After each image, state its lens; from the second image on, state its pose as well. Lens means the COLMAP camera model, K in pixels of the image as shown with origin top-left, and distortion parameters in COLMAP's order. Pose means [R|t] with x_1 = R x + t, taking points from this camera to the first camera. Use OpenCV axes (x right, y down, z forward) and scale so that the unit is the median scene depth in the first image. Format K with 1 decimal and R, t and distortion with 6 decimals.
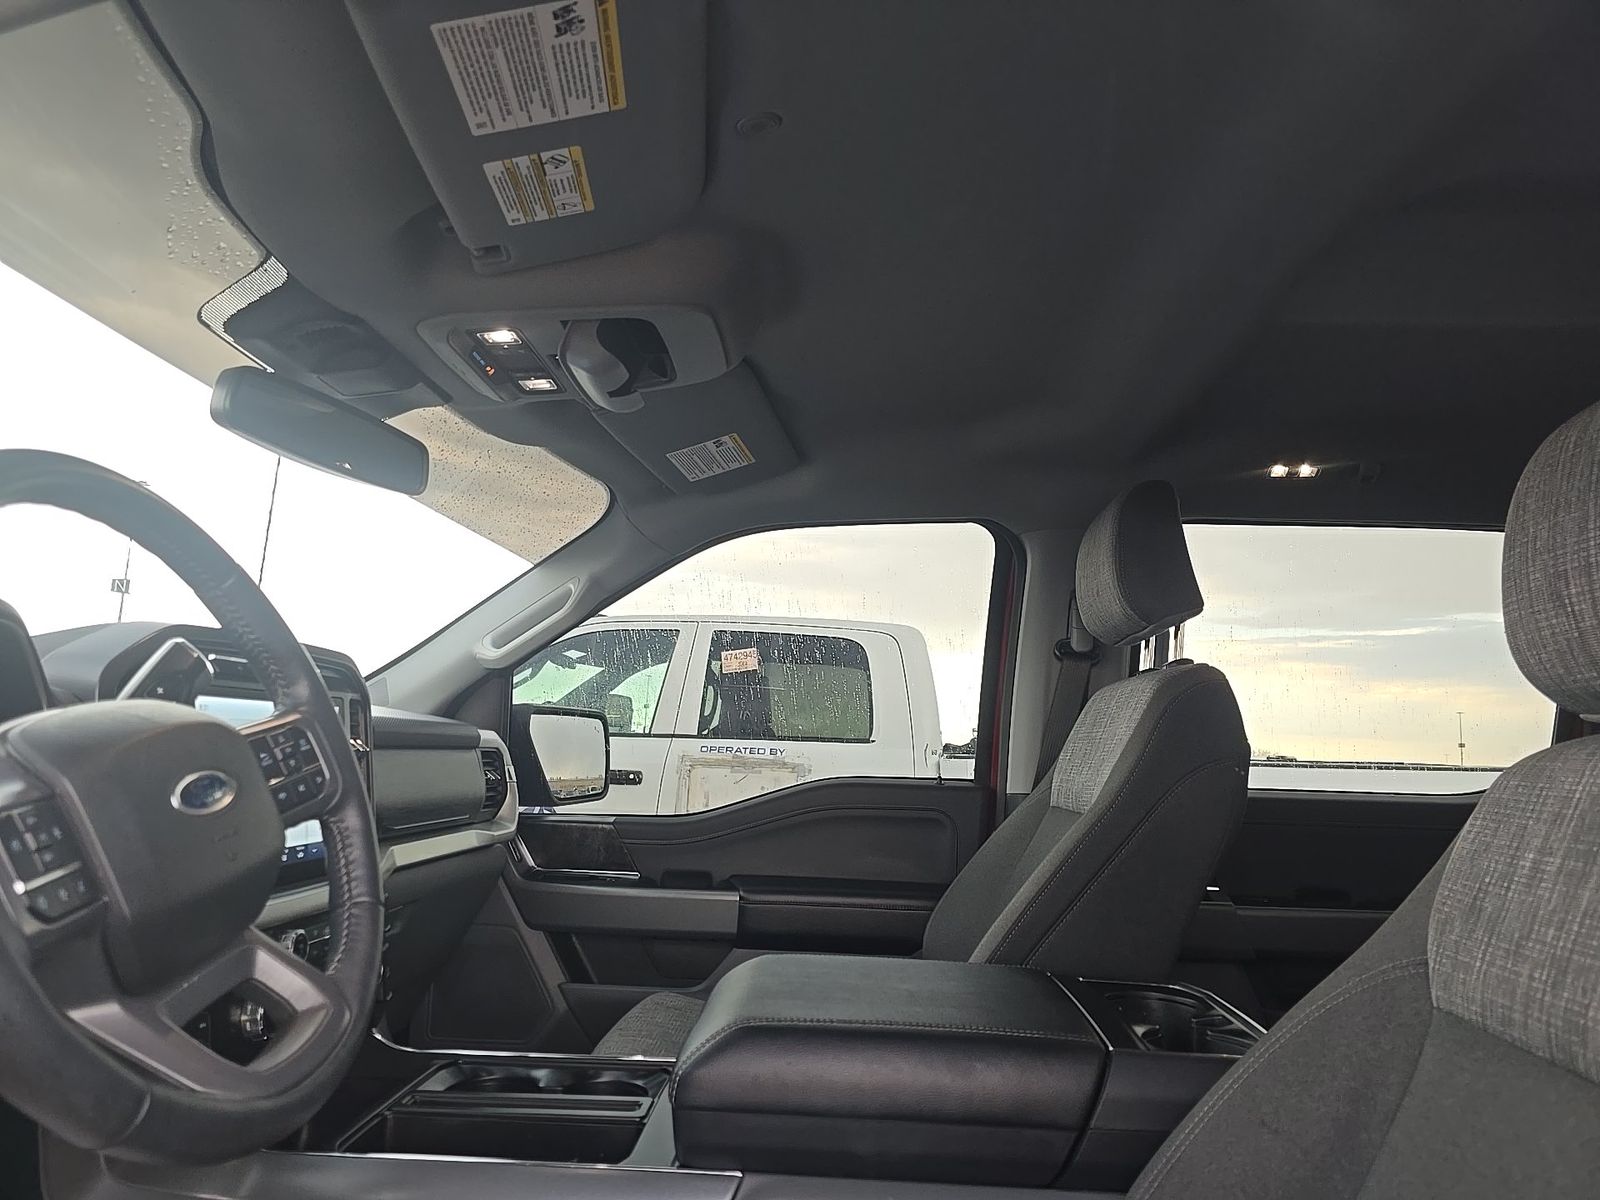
lens RADIAL K [[1084.5, 0, 789.2], [0, 1084.5, 611.6], [0, 0, 1]] dist [0.090177, -0.105608]
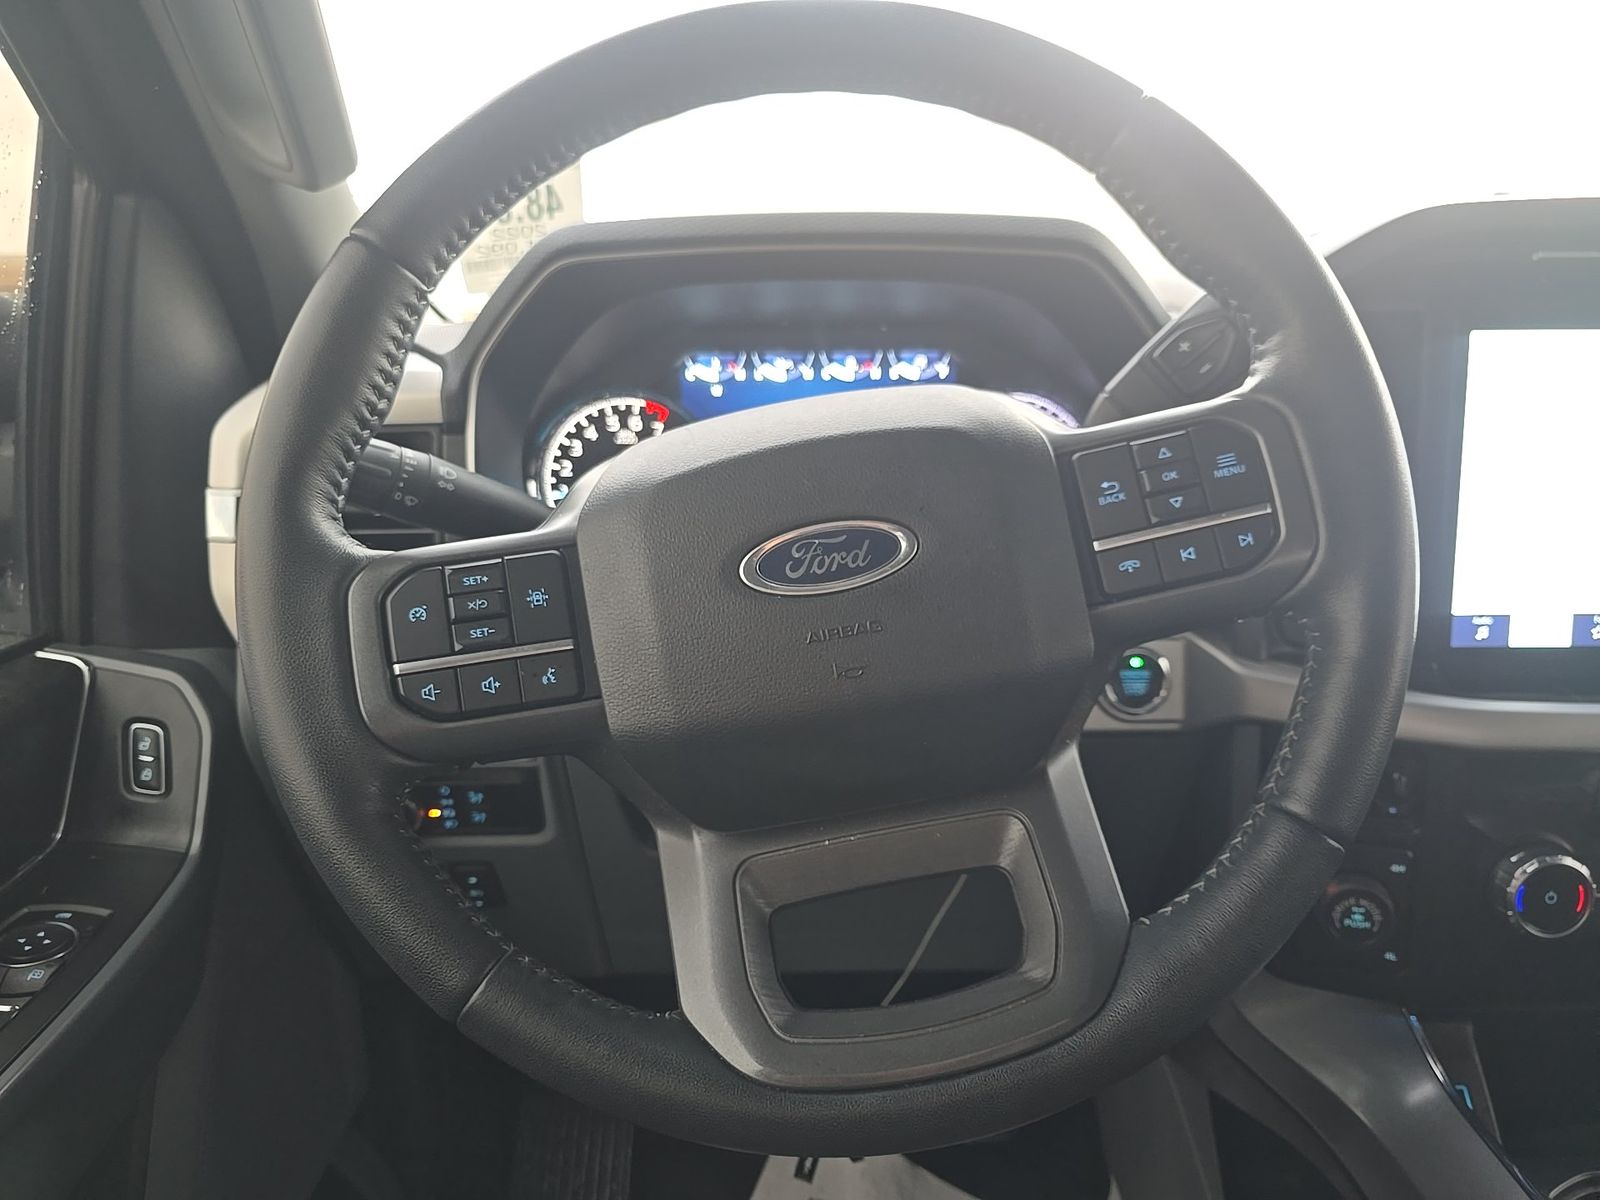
lens RADIAL K [[1084.5, 0, 789.2], [0, 1084.5, 611.6], [0, 0, 1]] dist [0.090177, -0.105608]
pose [[0.050112, 0.225769, -0.972891, 0.018525], [0.139653, 0.962961, 0.230658, 0.018130], [0.988932, -0.147426, 0.016726, 0.332072]]
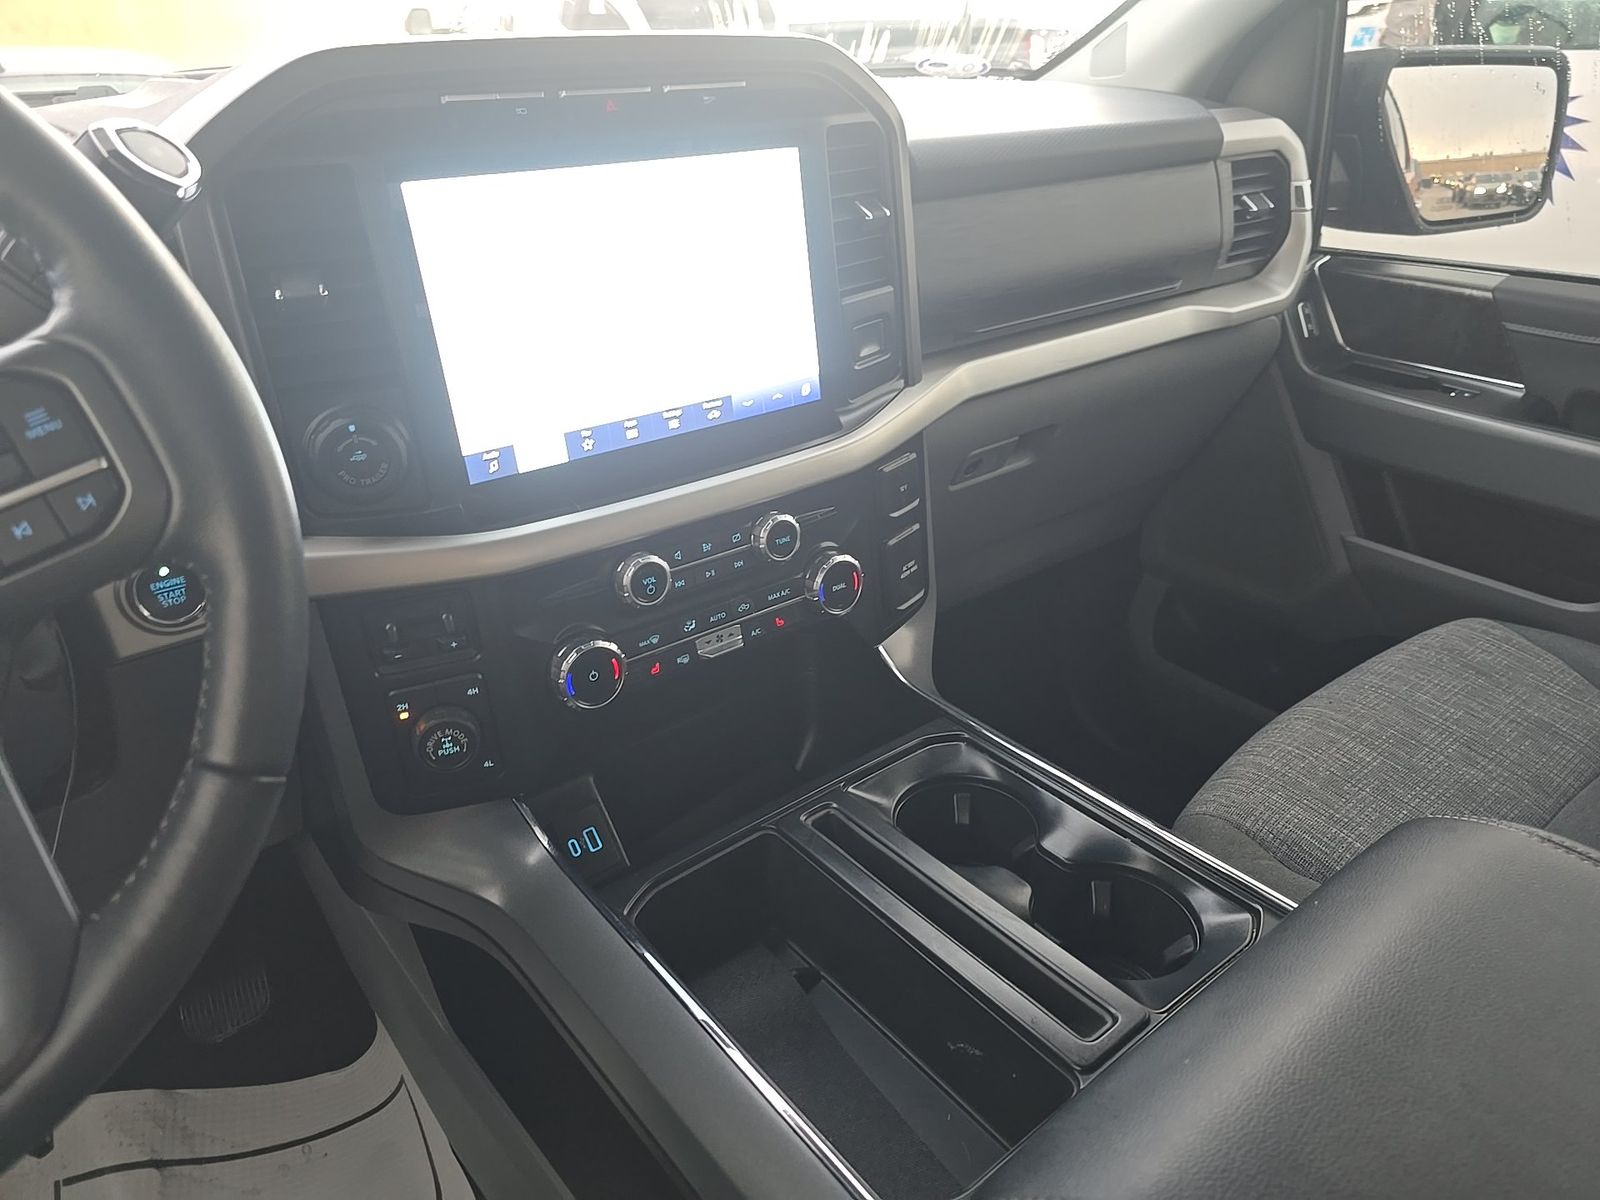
lens RADIAL K [[1084.5, 0, 789.2], [0, 1084.5, 611.6], [0, 0, 1]] dist [0.090177, -0.105608]
pose [[0.662778, 0.299477, -0.686322, 0.035220], [0.138251, 0.851848, 0.505214, 0.002256], [0.735943, -0.429729, 0.523184, 0.399324]]
